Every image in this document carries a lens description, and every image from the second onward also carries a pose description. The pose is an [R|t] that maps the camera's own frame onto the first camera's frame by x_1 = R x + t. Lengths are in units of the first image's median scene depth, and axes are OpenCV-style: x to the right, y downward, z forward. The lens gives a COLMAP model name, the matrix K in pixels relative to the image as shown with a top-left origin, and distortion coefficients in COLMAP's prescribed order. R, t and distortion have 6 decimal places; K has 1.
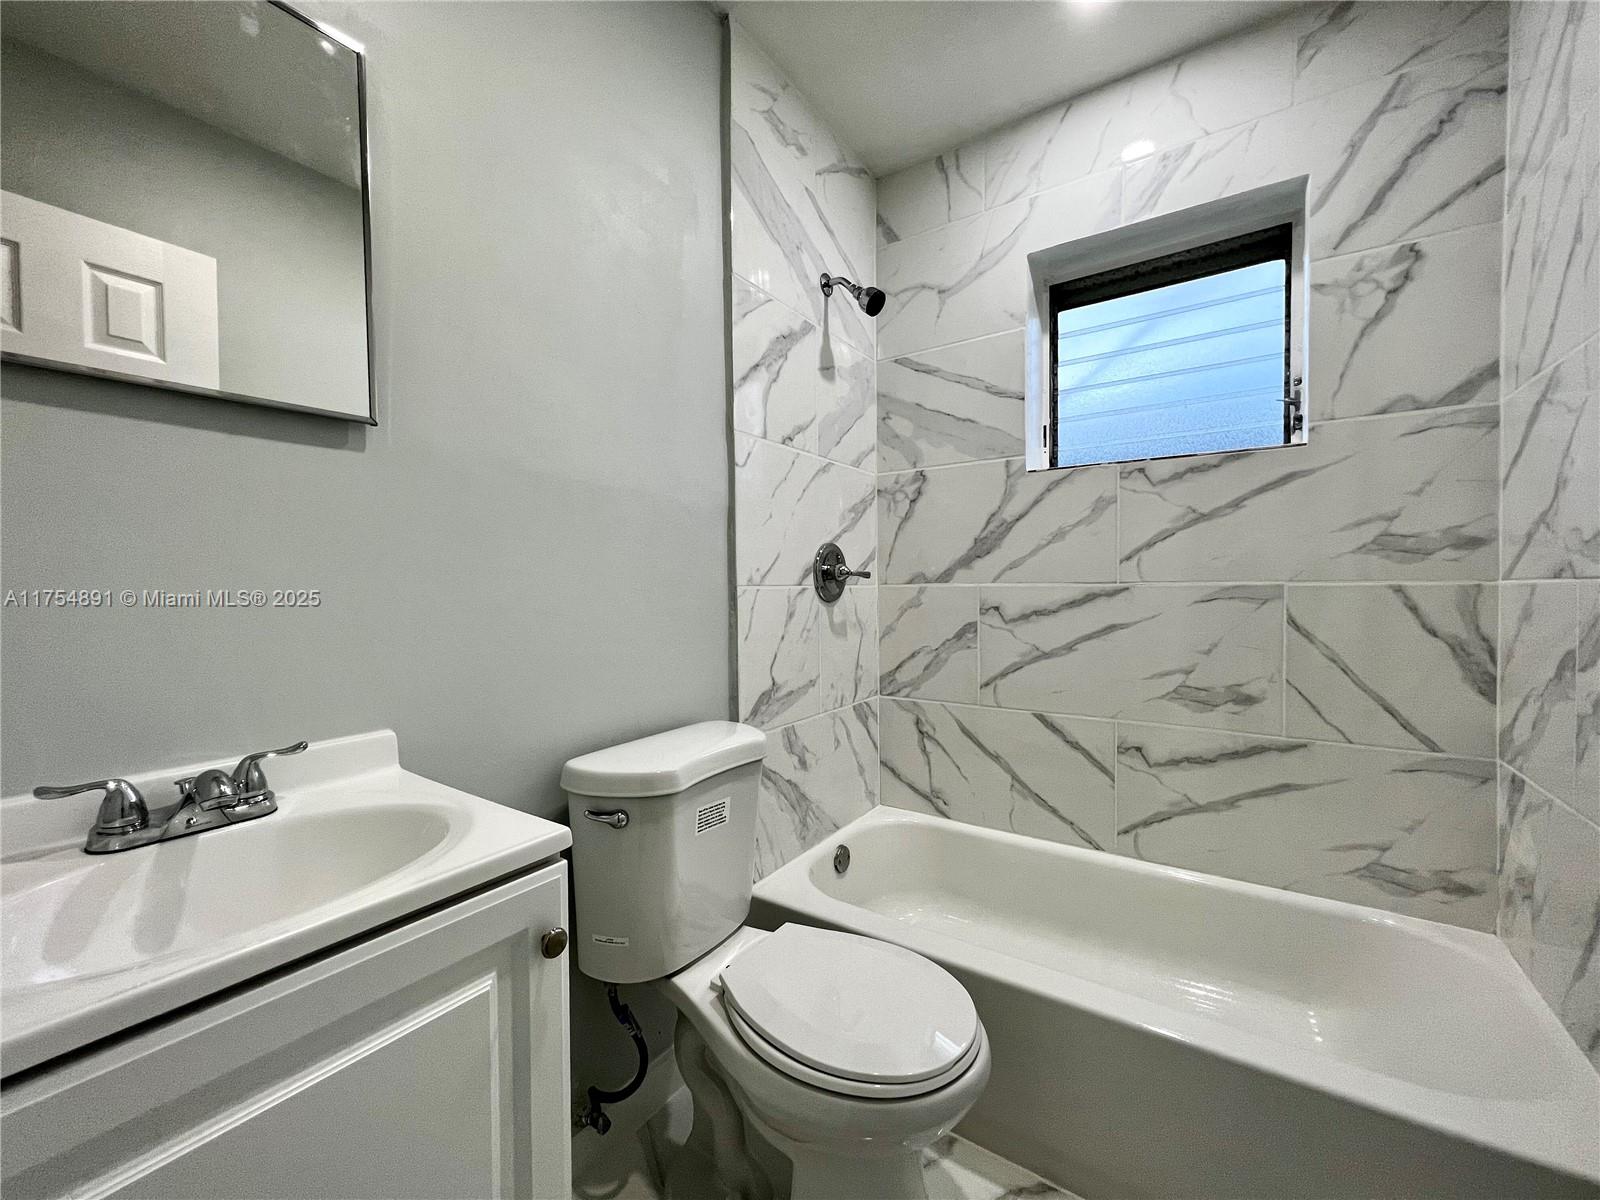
lens RADIAL K [[638.7, 0, 796.2], [0, 638.7, 599.0], [0, 0, 1]] dist [-0.000139, 0.000089]
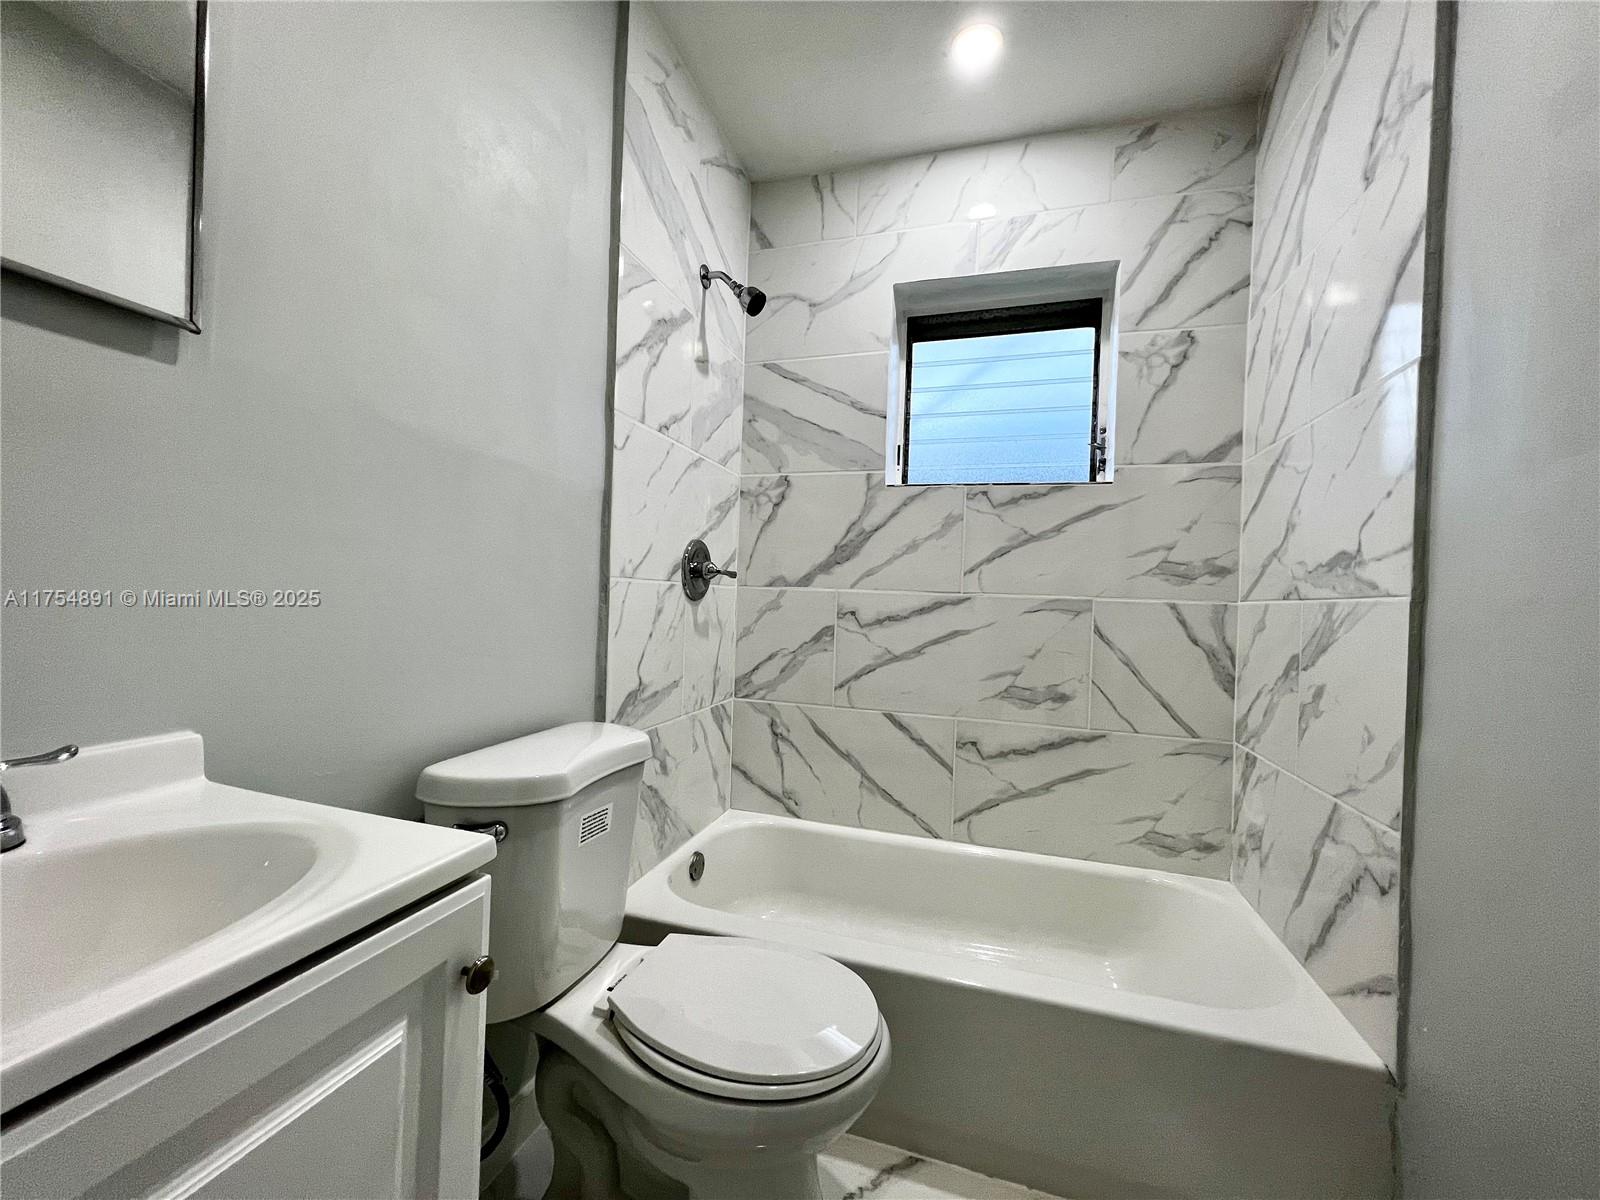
lens RADIAL K [[638.7, 0, 796.2], [0, 638.7, 599.0], [0, 0, 1]] dist [-0.000139, 0.000089]
pose [[0.954761, 0.041643, 0.294444, -0.101741], [-0.036920, 0.999085, -0.021585, 0.021021], [-0.295073, 0.009738, 0.955425, 0.032022]]
